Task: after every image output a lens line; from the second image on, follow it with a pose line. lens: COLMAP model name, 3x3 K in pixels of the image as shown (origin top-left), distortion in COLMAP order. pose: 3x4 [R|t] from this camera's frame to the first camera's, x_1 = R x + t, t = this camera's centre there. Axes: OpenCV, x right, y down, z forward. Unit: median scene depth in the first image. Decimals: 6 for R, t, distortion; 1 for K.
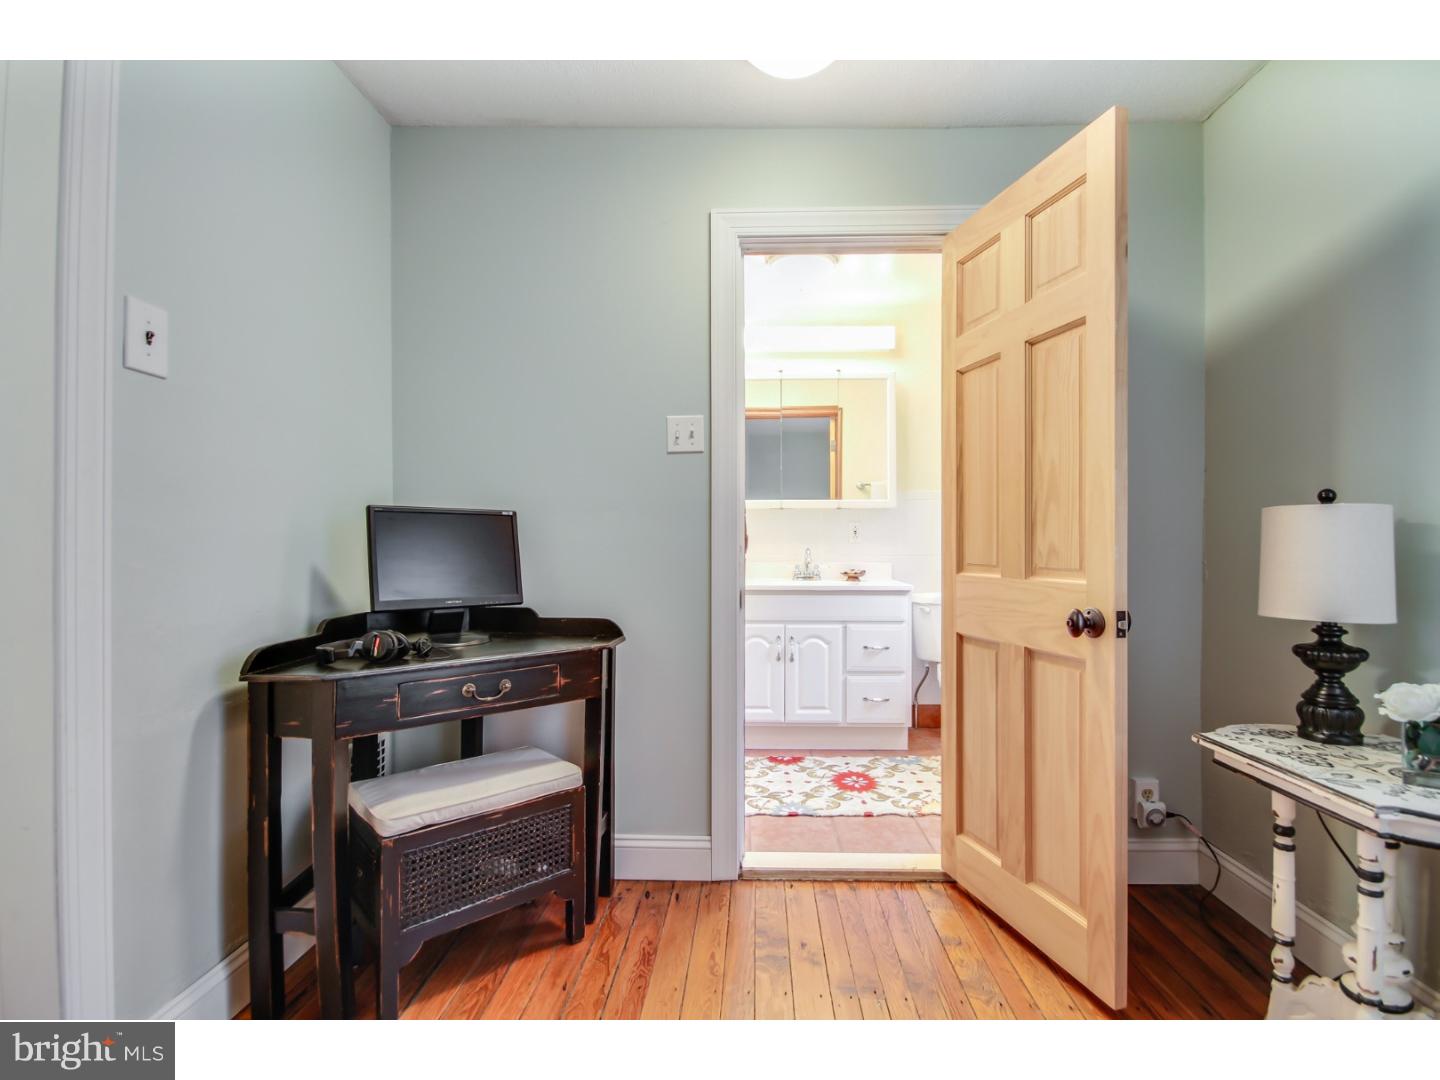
lens RADIAL K [[669.0, 0, 735.4], [0, 669.0, 545.5], [0, 0, 1]] dist [0.001316, -0.000363]
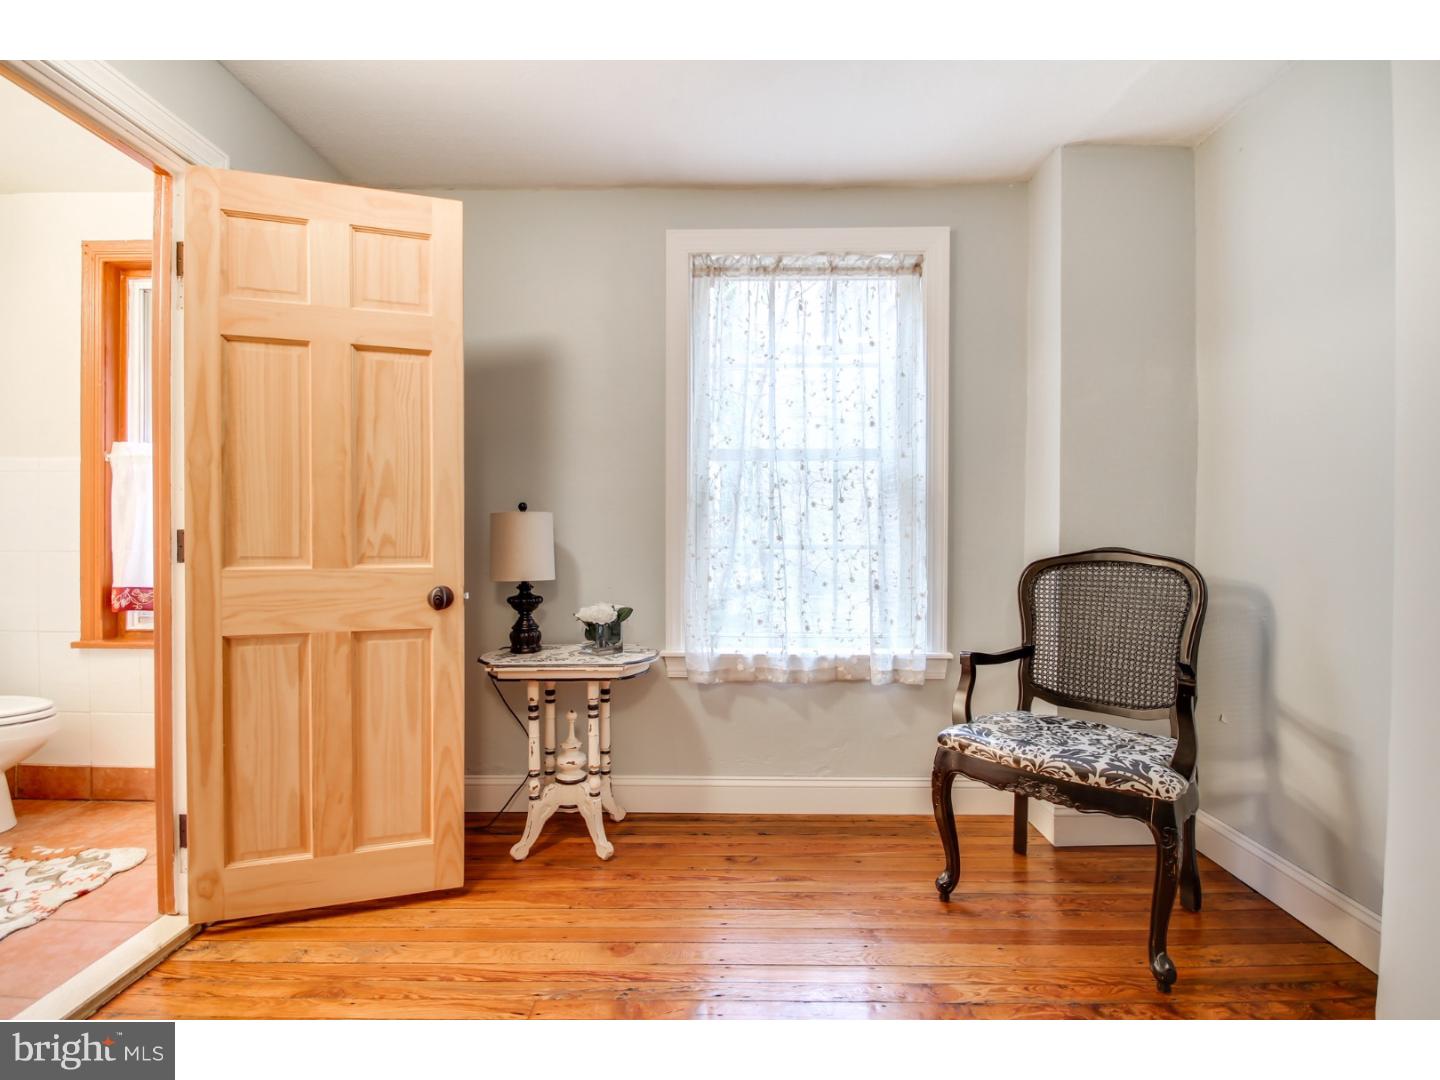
lens RADIAL K [[669.0, 0, 735.4], [0, 669.0, 545.5], [0, 0, 1]] dist [0.001316, -0.000363]
pose [[-0.026005, -0.013204, 0.999575, -0.675953], [-0.002747, 0.999910, 0.013137, -0.000347], [-0.999658, -0.002404, -0.026038, 0.436216]]
